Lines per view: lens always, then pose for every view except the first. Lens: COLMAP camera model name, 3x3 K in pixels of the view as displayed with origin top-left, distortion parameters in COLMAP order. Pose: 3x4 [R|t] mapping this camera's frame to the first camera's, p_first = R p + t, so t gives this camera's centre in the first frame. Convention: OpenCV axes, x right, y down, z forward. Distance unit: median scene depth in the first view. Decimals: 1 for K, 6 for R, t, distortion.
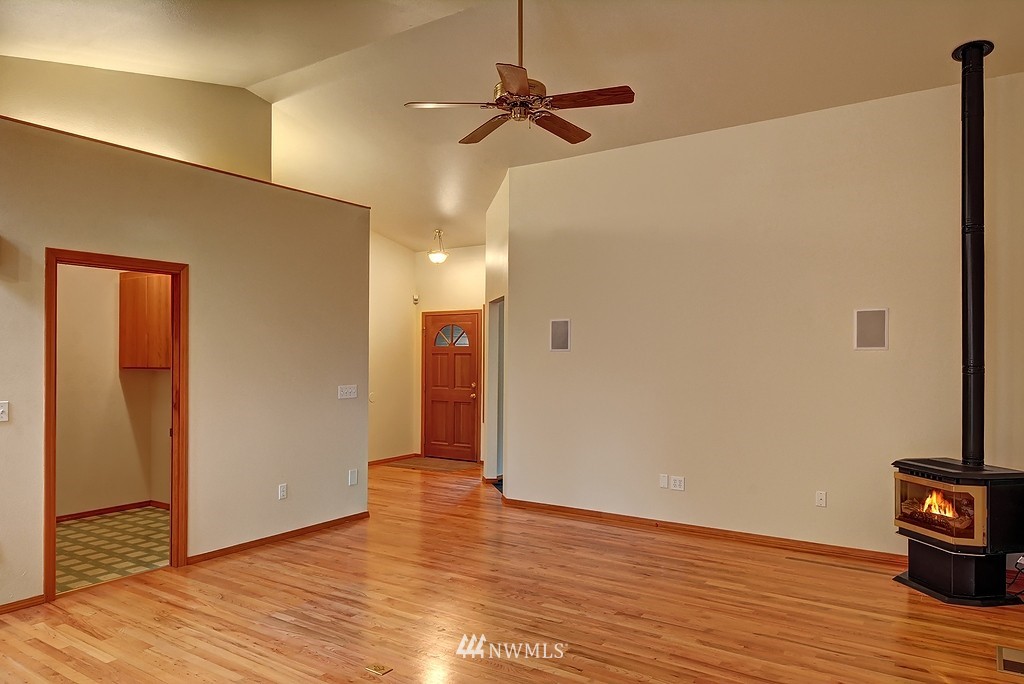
lens RADIAL K [[680.5, 0, 504.0], [0, 680.5, 347.4], [0, 0, 1]] dist [0.019088, -0.012147]
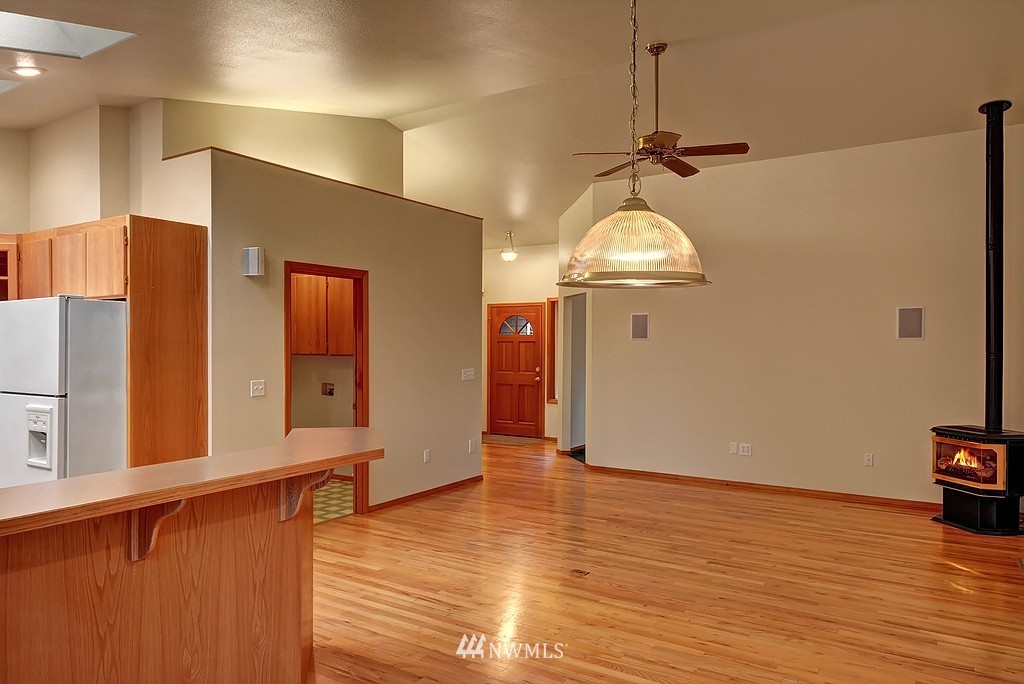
lens RADIAL K [[680.5, 0, 513.8], [0, 680.5, 338.4], [0, 0, 1]] dist [0.019088, -0.012147]
pose [[0.999690, 0.000652, 0.024879, -0.240993], [-0.000834, 0.999973, 0.007326, -0.008675], [-0.024873, -0.007345, 0.999664, -0.255586]]
